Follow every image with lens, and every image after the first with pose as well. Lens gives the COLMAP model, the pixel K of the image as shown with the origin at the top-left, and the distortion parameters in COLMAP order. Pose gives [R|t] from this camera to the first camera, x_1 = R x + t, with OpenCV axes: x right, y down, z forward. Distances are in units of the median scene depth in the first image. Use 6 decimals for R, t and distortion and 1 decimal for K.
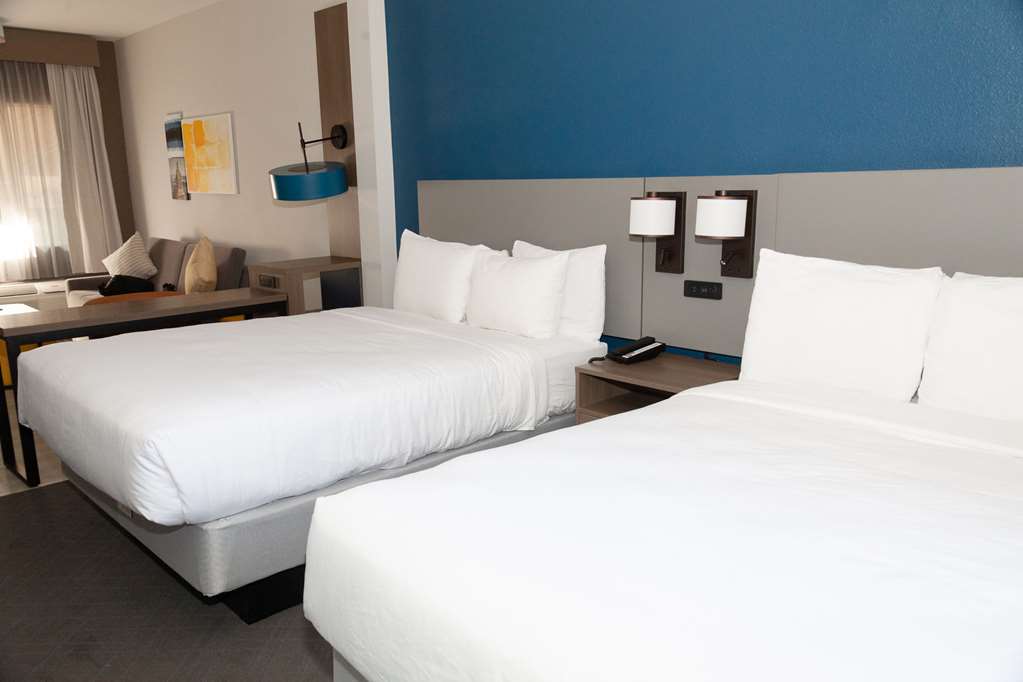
lens RADIAL K [[828.0, 0, 509.2], [0, 828.0, 345.6], [0, 0, 1]] dist [0.029111, -0.012236]
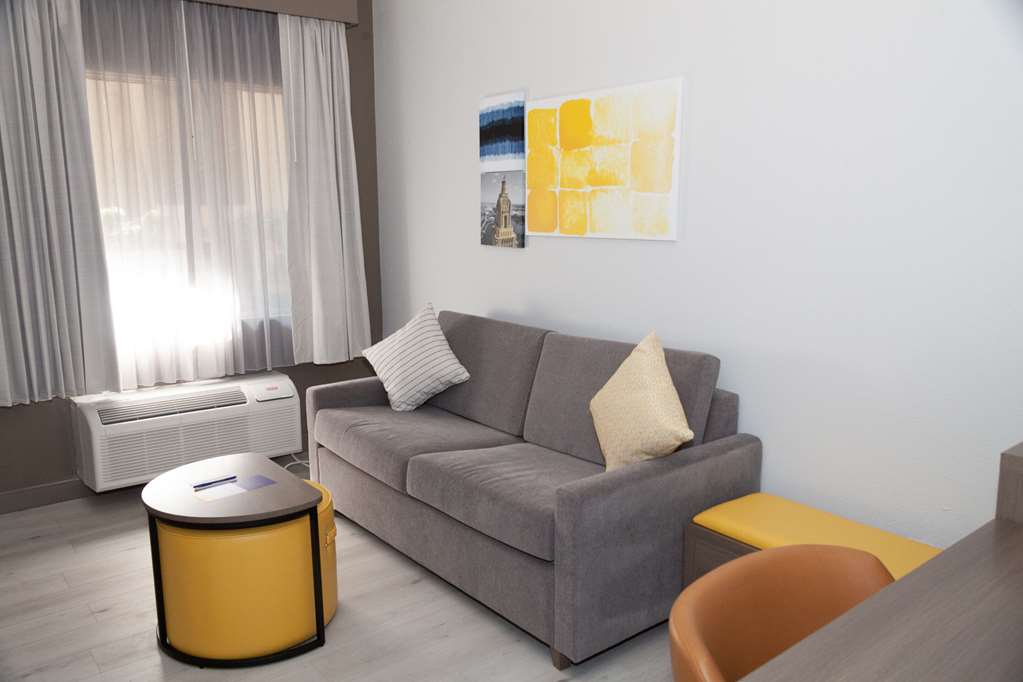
lens RADIAL K [[828.0, 0, 513.1], [0, 828.0, 341.2], [0, 0, 1]] dist [0.029111, -0.012236]
pose [[0.996202, 0.019861, -0.084780, -0.337821], [-0.023088, 0.999039, -0.037255, -0.090080], [0.083959, 0.039071, 0.995703, 0.442761]]
